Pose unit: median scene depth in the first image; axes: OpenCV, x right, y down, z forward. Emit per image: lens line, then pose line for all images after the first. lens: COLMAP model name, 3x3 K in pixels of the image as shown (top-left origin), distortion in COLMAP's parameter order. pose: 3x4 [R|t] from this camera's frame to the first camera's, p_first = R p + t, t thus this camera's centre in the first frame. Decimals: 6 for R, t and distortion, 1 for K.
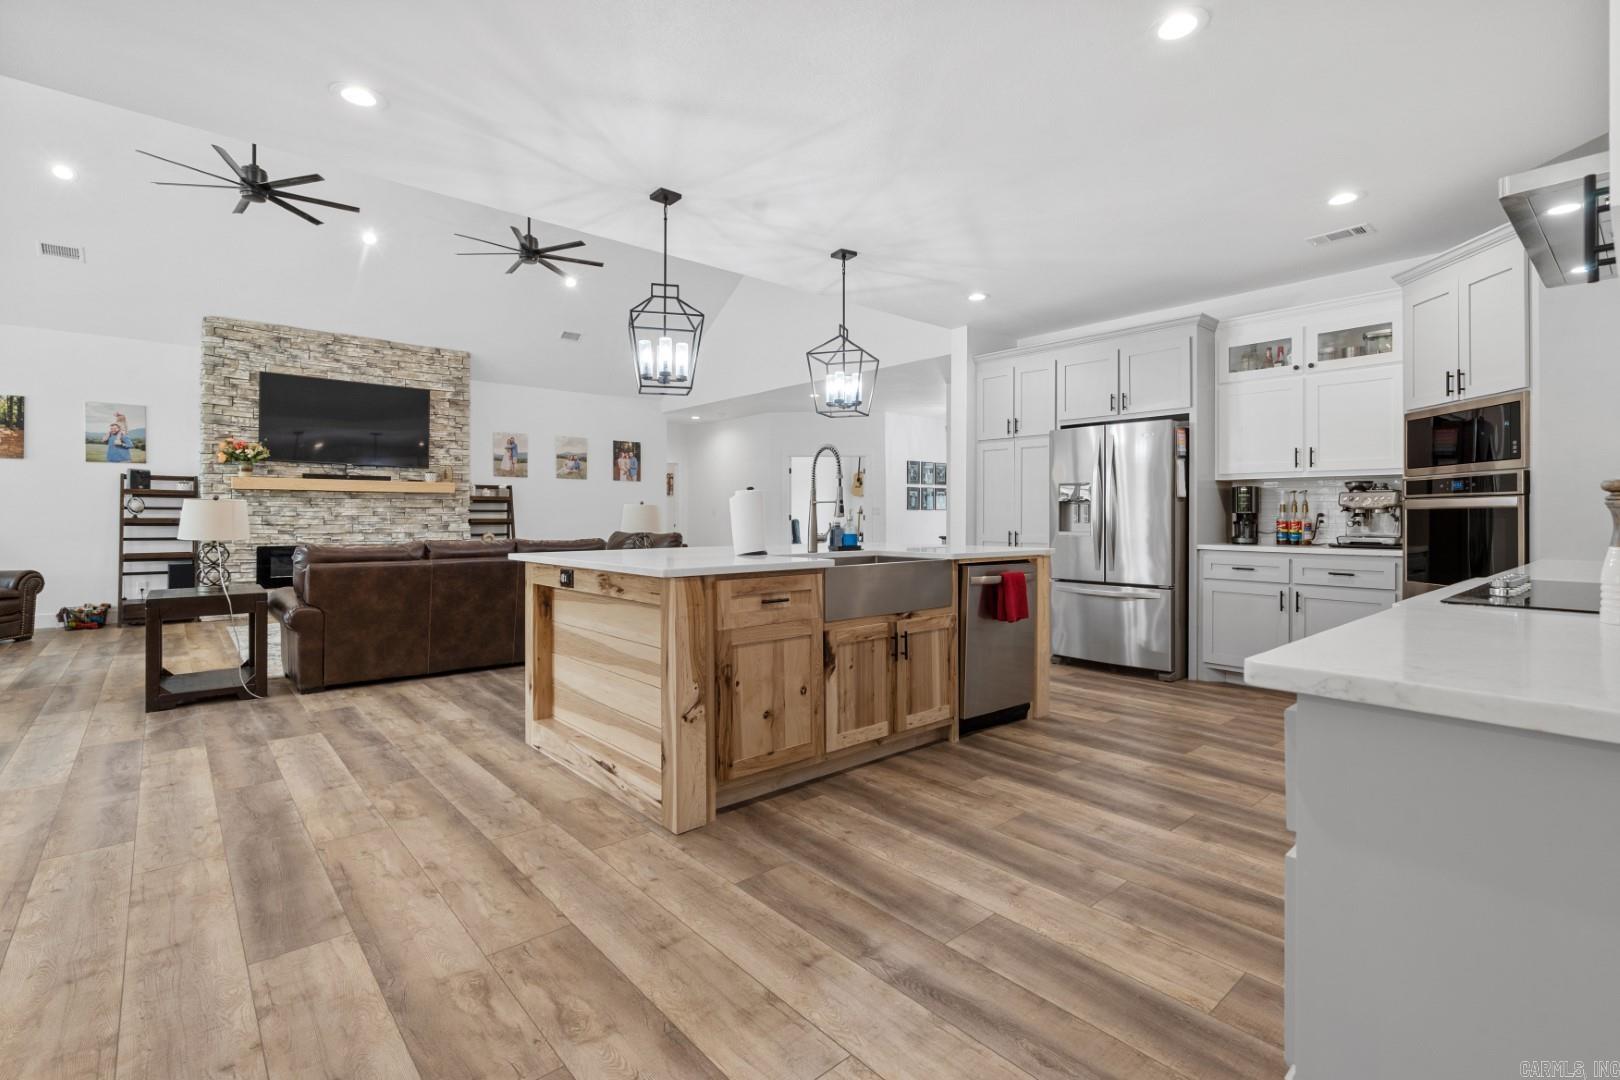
lens RADIAL K [[742.1, 0, 806.5], [0, 742.1, 510.1], [0, 0, 1]] dist [-0.004797, 0.002010]
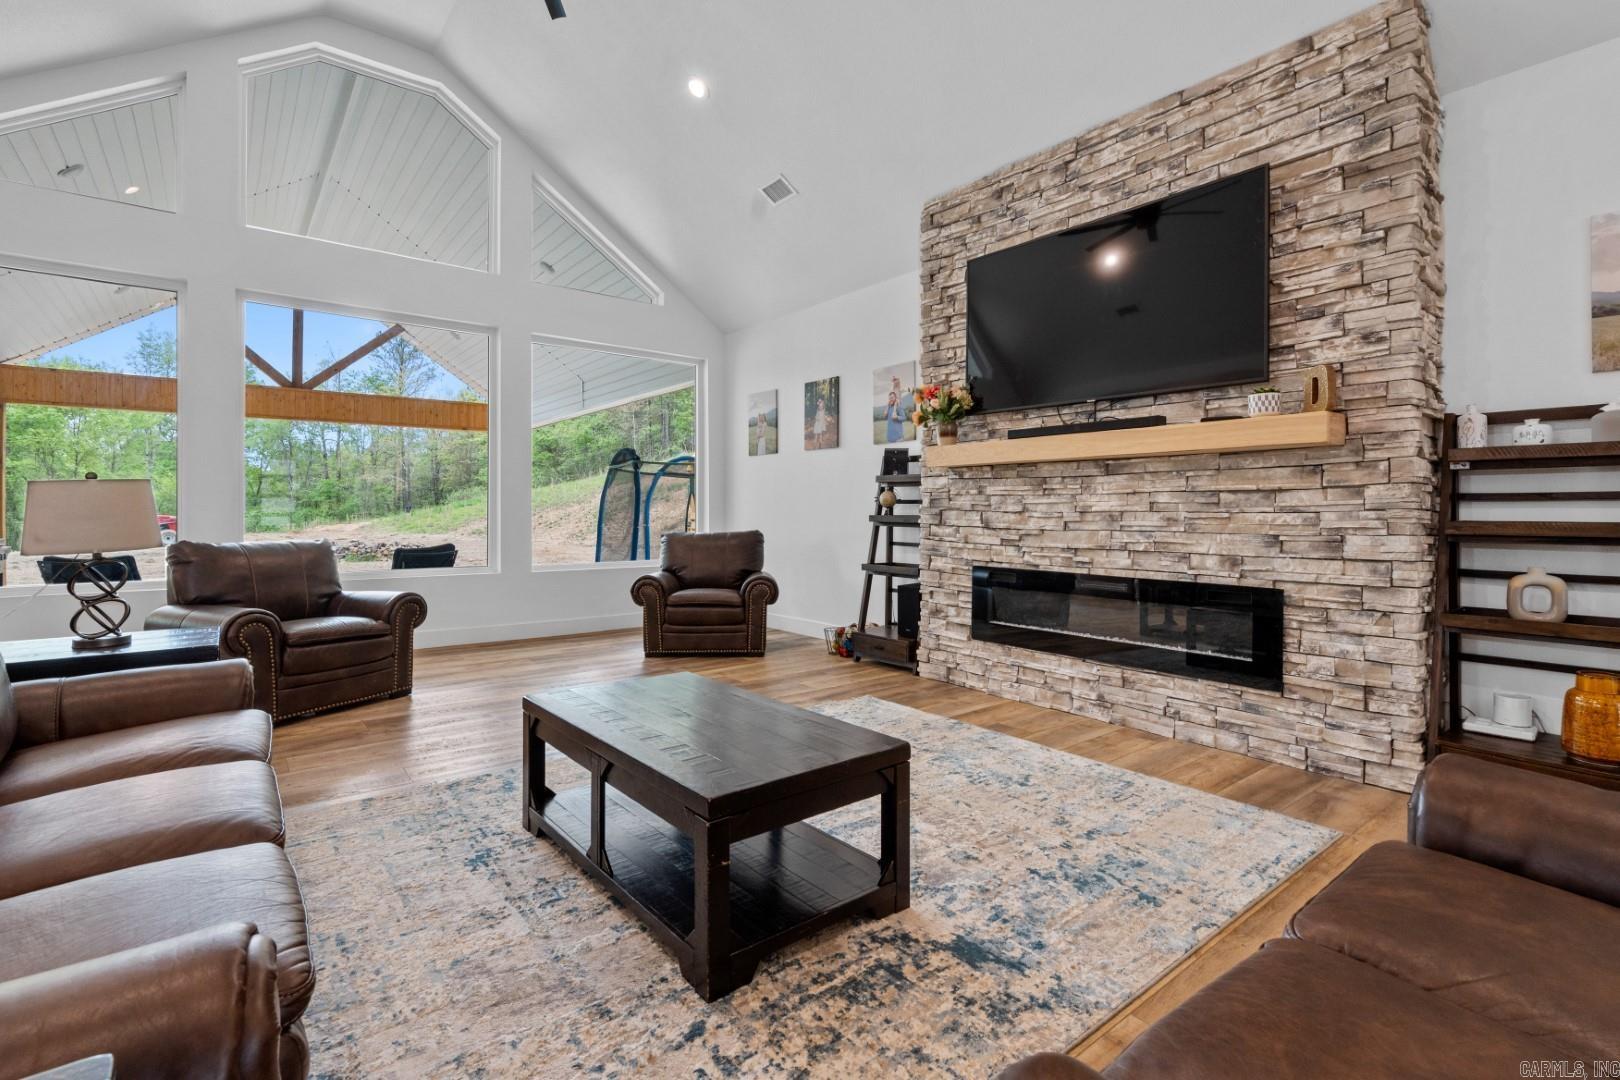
lens RADIAL K [[742.1, 0, 805.4], [0, 742.1, 506.4], [0, 0, 1]] dist [-0.004797, 0.002010]
pose [[-0.044415, -0.006725, -0.998991, -0.146062], [0.007500, 0.999947, -0.007065, 0.006133], [0.998985, -0.007806, -0.044362, 0.830505]]
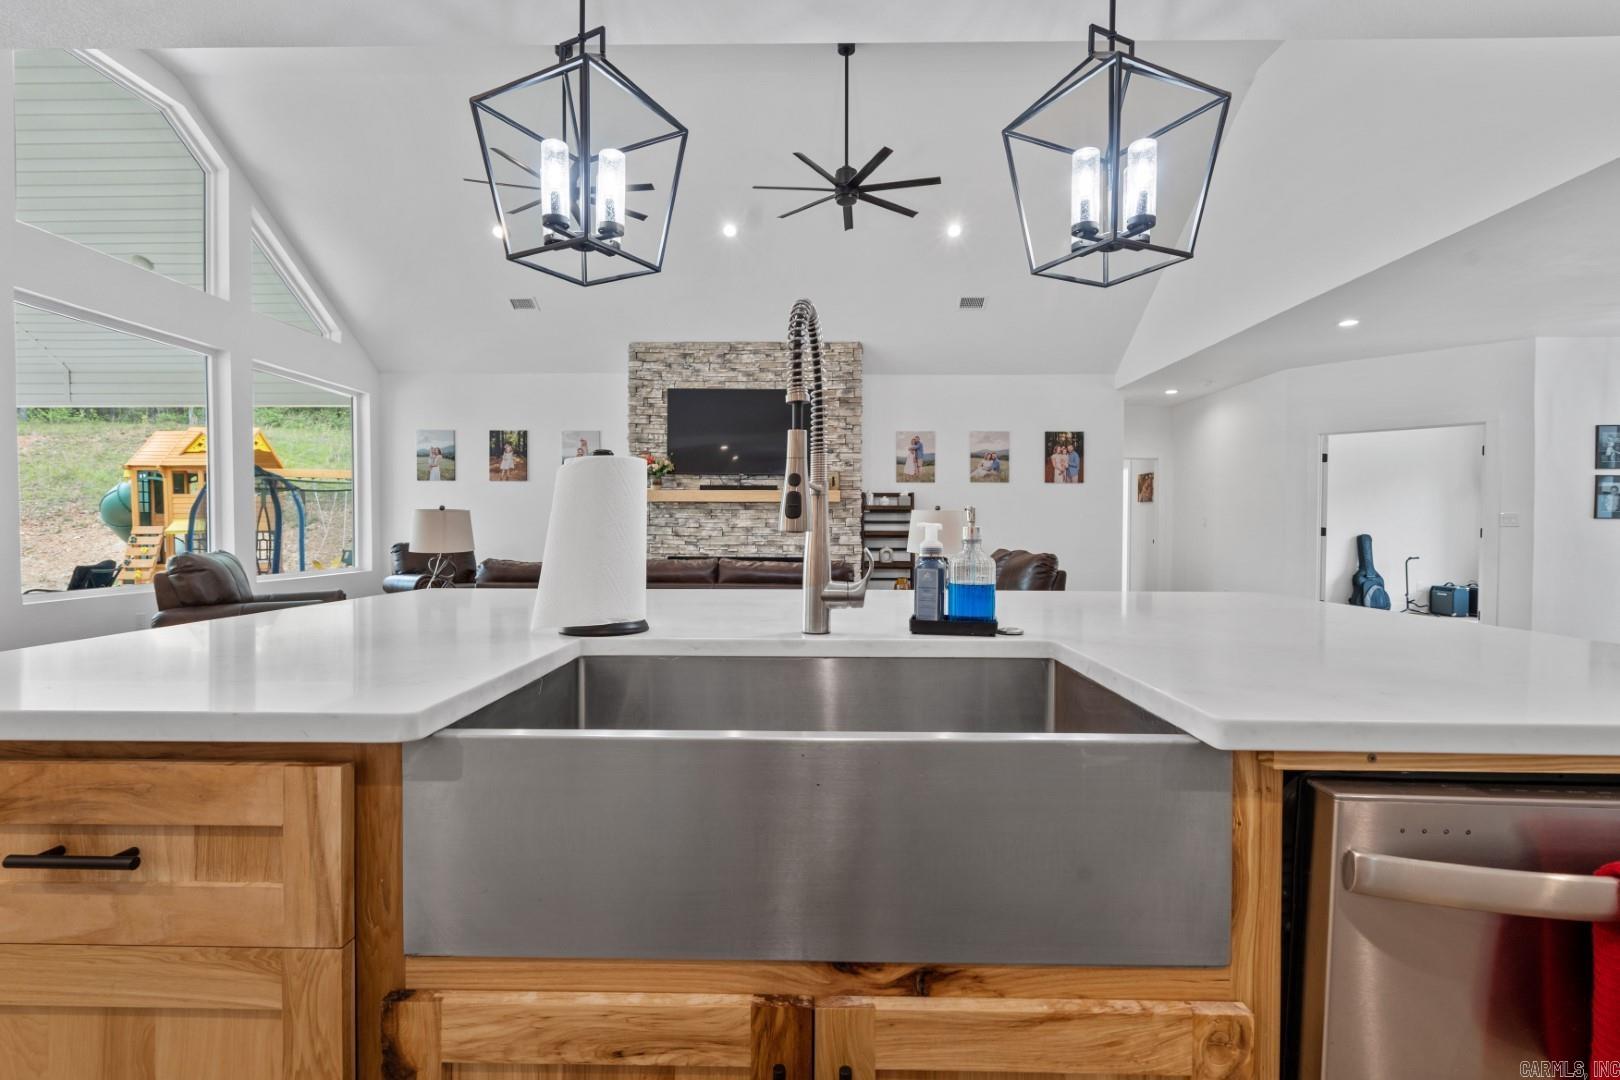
lens RADIAL K [[742.1, 0, 804.9], [0, 742.1, 541.7], [0, 0, 1]] dist [-0.004797, 0.002010]
pose [[0.738753, 0.015290, -0.673802, 0.104048], [0.002365, 0.999678, 0.025278, 0.002333], [0.673972, -0.020268, 0.738479, 0.327202]]
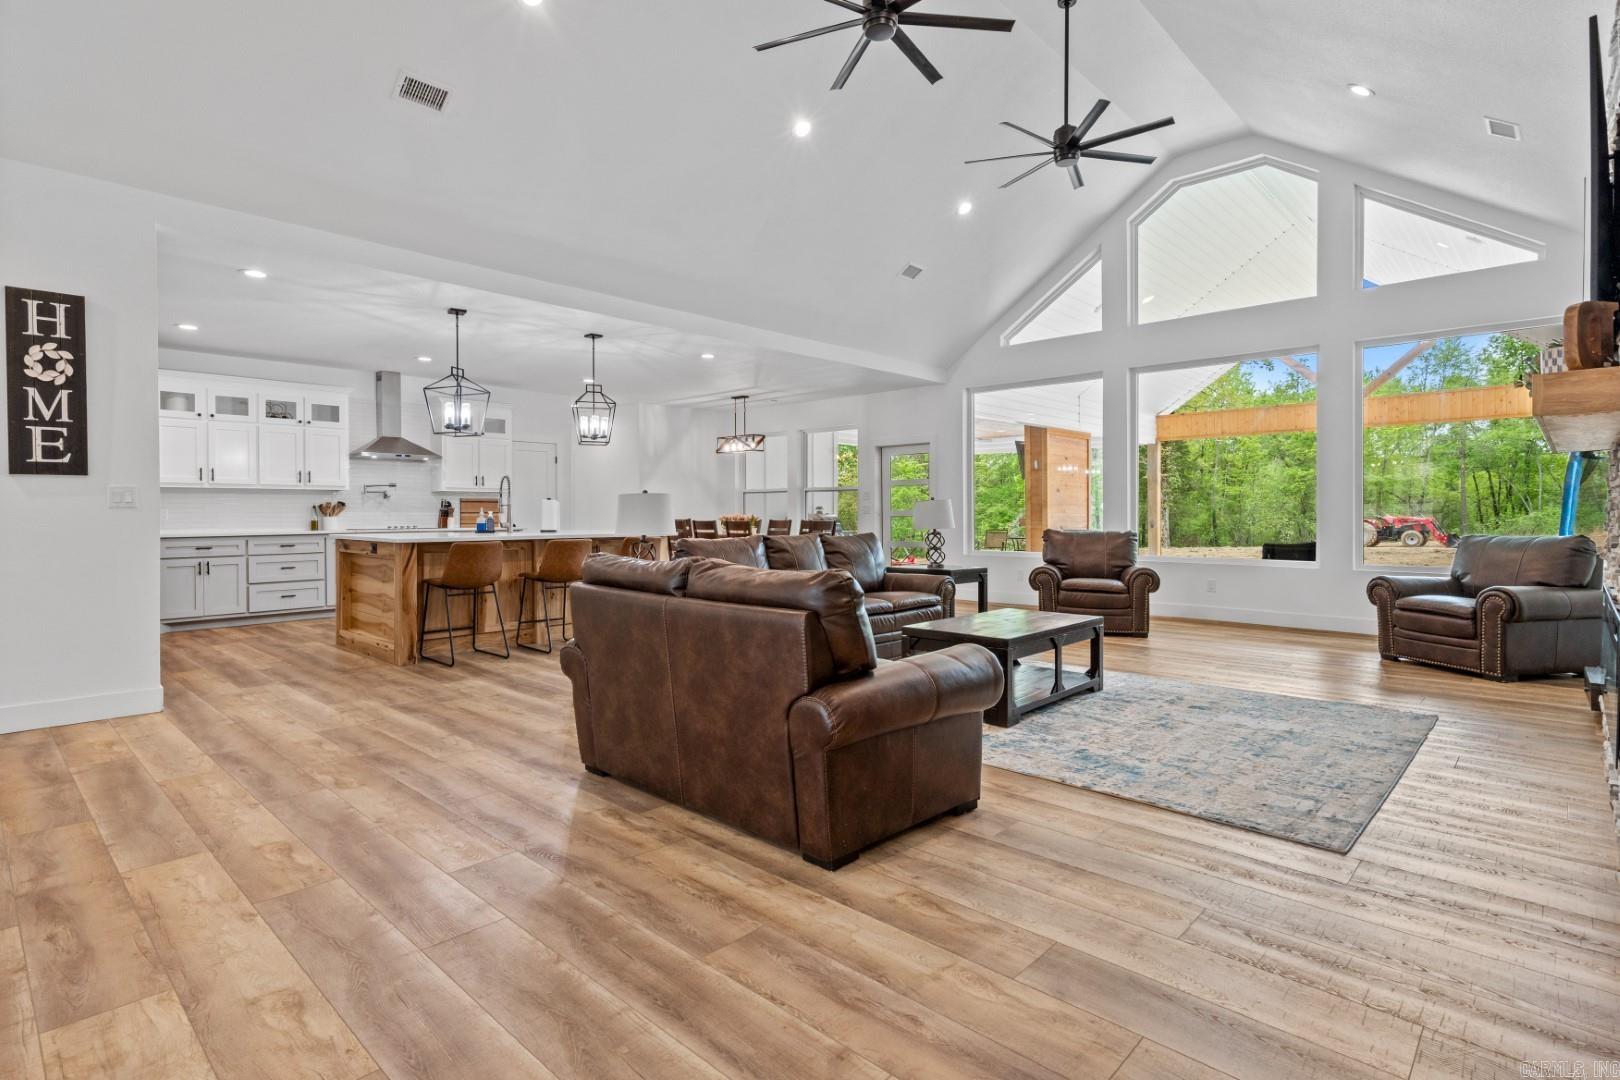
lens RADIAL K [[812.0, 0, 807.5], [0, 812.0, 529.4], [0, 0, 1]] dist [-0.000248, 0.000006]
pose [[-0.994601, 0.005804, -0.103612, -0.252702], [0.004500, 0.999908, 0.012819, 0.010904], [0.103677, 0.012283, -0.994535, 1.529451]]
